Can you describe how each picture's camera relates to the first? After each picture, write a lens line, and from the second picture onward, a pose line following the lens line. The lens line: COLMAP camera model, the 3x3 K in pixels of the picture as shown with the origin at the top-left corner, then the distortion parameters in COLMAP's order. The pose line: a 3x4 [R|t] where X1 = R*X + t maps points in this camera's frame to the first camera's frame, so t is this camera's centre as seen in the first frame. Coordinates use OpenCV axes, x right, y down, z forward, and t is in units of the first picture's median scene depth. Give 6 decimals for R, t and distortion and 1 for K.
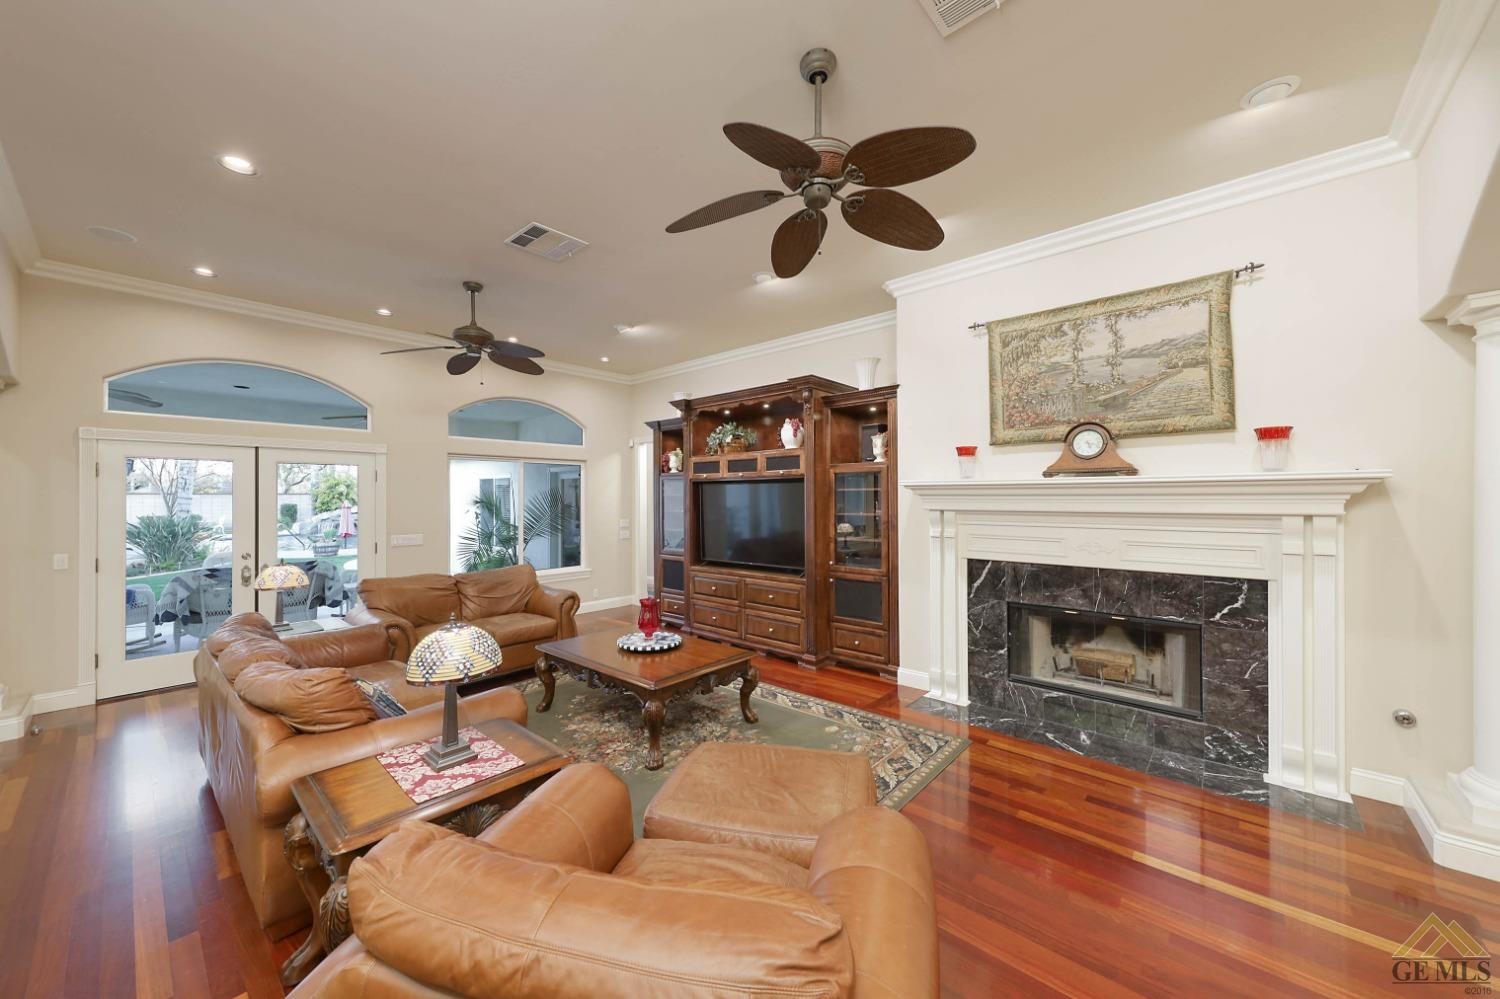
lens RADIAL K [[542.8, 0, 750.0], [0, 542.8, 499.5], [0, 0, 1]] dist [0.017270, -0.004086]
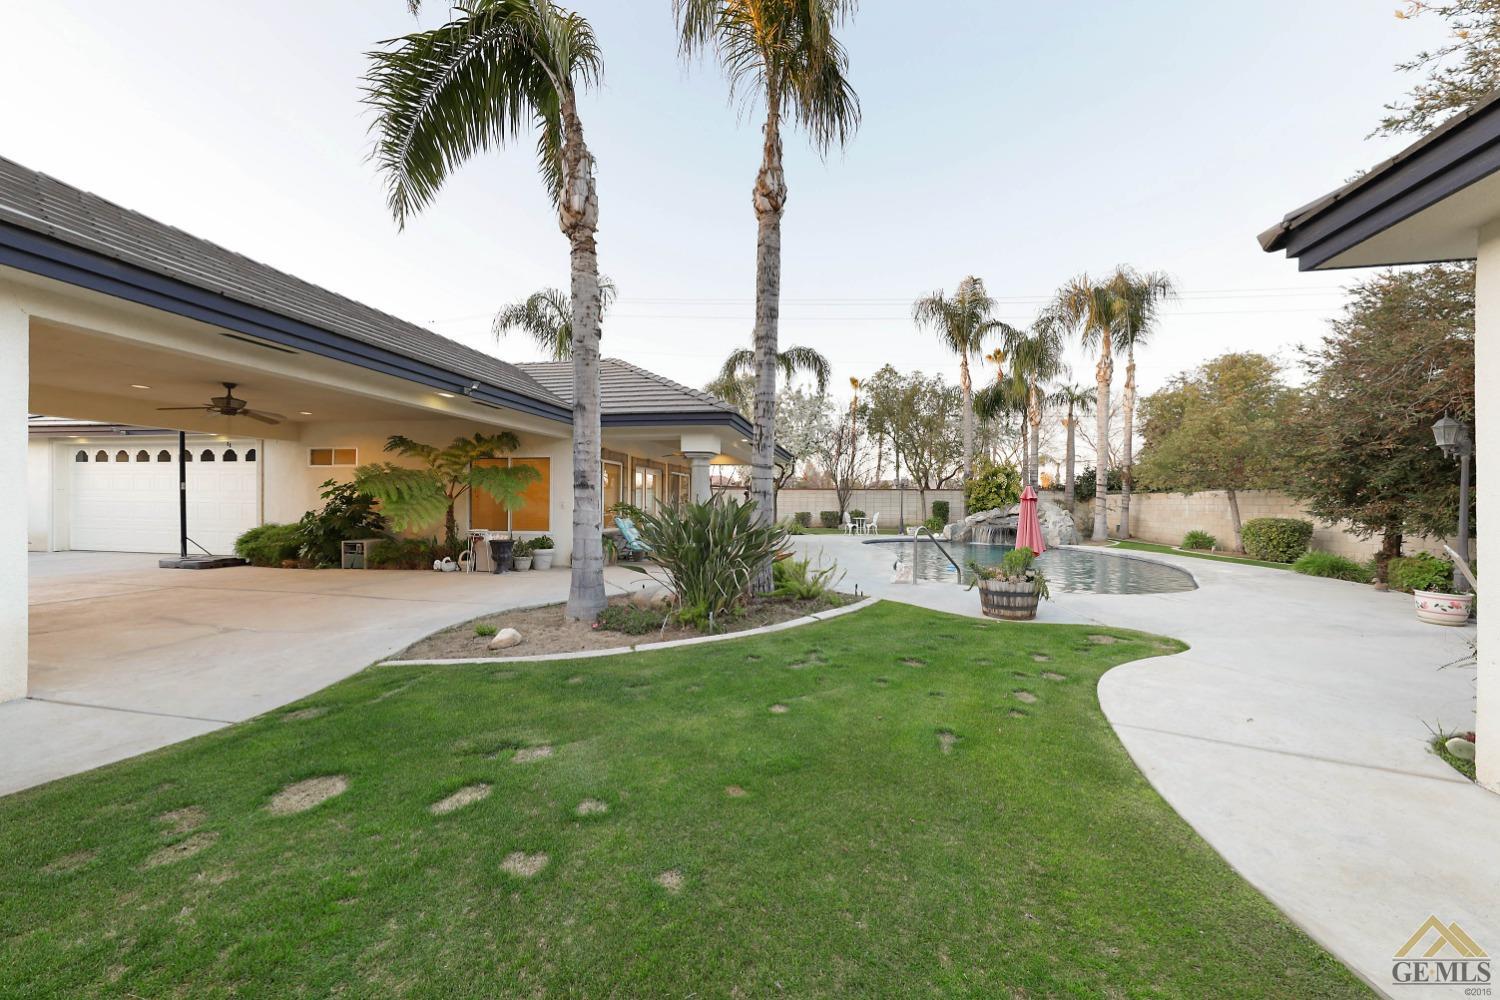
lens RADIAL K [[542.8, 0, 750.0], [0, 542.8, 500.0], [0, 0, 1]] dist [0.017270, -0.004086]
pose [[0.505563, 0.004967, -0.862776, -0.311724], [-0.015543, 0.999874, -0.003352, 0.015014], [0.862650, 0.015104, 0.505576, 0.376852]]
